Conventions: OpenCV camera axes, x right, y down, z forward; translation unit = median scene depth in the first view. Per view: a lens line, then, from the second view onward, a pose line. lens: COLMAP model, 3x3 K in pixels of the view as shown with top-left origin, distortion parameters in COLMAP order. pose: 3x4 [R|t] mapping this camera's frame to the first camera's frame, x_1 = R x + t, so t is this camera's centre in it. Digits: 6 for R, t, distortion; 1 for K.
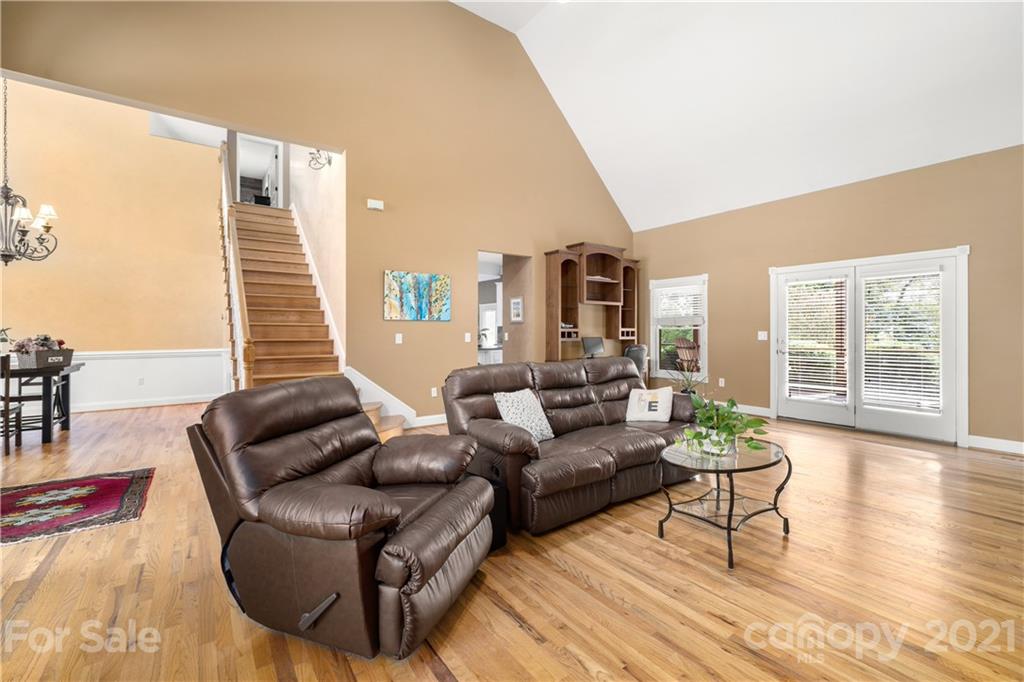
lens RADIAL K [[439.7, 0, 507.9], [0, 439.7, 337.3], [0, 0, 1]] dist [0.000157, -0.000039]
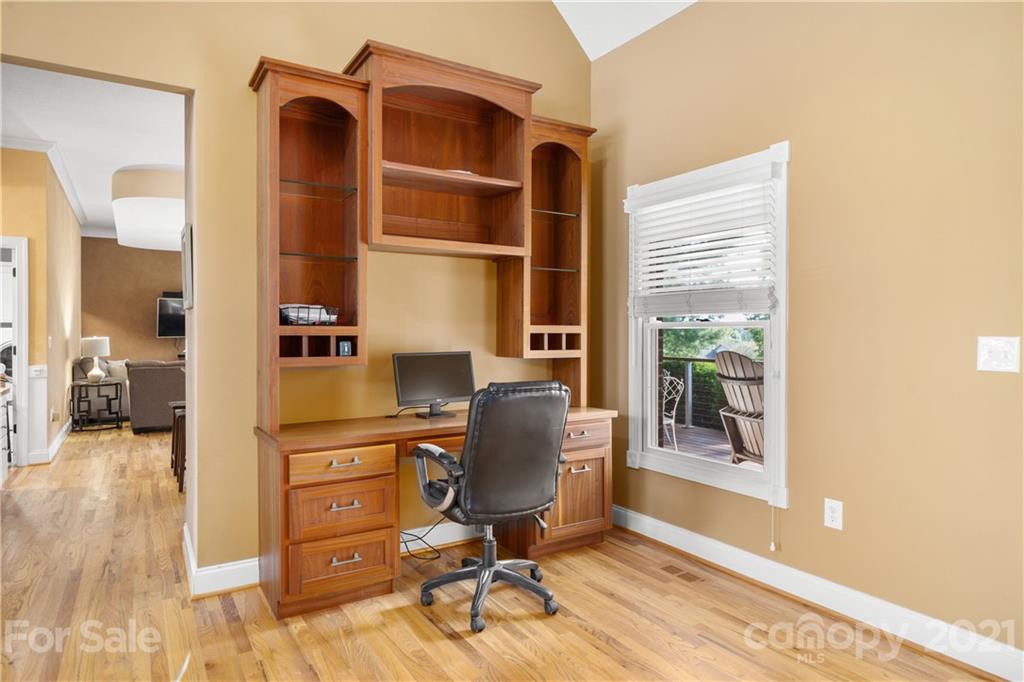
lens RADIAL K [[613.2, 0, 512.0], [0, 613.2, 341.0], [0, 0, 1]] dist [-0.002246, -0.000212]
pose [[0.998434, 0.001312, -0.055927, 0.292627], [-0.001185, 0.999997, 0.002287, -0.010340], [0.055930, -0.002217, 0.998432, 0.577928]]
